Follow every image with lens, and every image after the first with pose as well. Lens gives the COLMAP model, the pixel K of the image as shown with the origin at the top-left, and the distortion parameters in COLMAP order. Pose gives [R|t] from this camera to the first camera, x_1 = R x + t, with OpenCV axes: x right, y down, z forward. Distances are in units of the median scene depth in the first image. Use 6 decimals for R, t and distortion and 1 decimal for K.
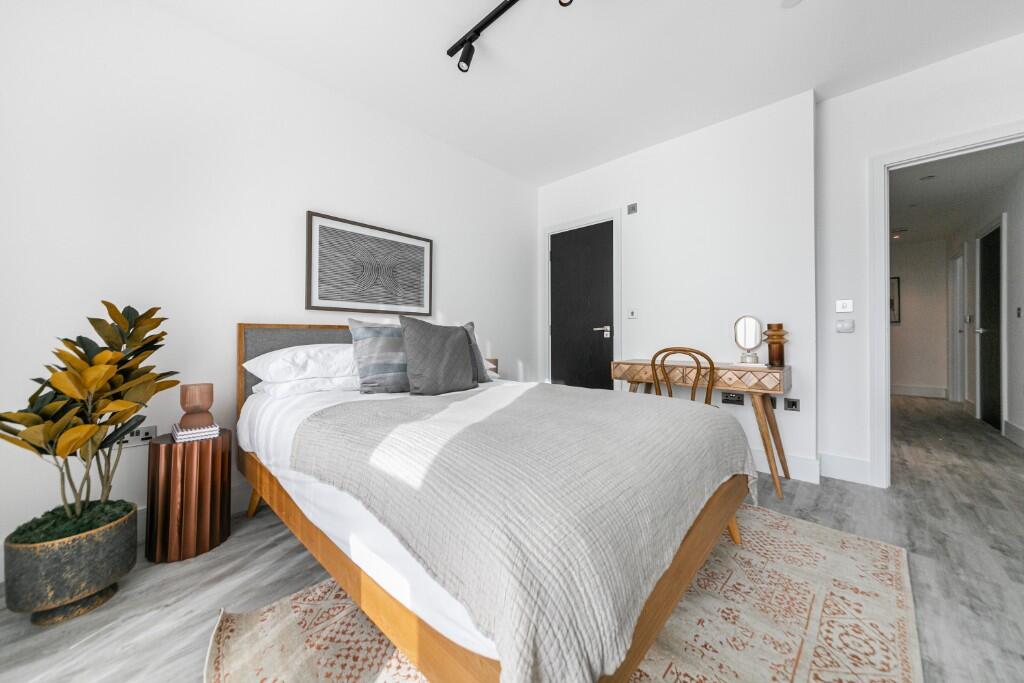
lens RADIAL K [[361.8, 0, 510.6], [0, 361.8, 335.4], [0, 0, 1]] dist [0.000223, 0.000045]
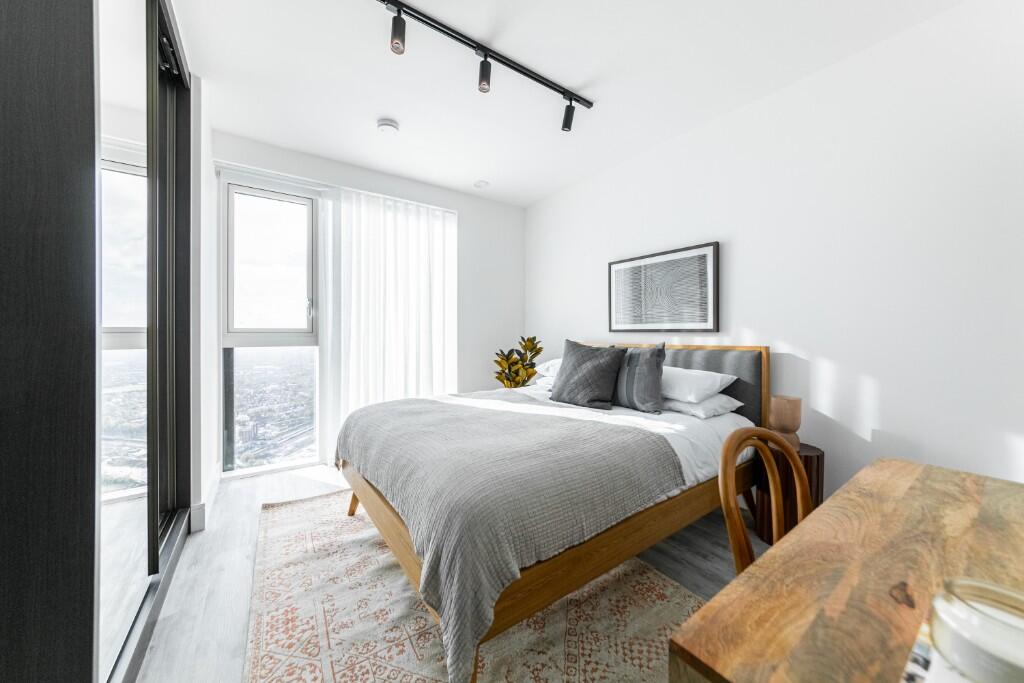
lens RADIAL K [[361.8, 0, 510.6], [0, 361.8, 335.4], [0, 0, 1]] dist [0.000223, 0.000045]
pose [[-0.201885, 0.005024, -0.979396, 1.447302], [0.005673, 0.999976, 0.003961, -0.105331], [0.979393, -0.004757, -0.201909, 1.441095]]
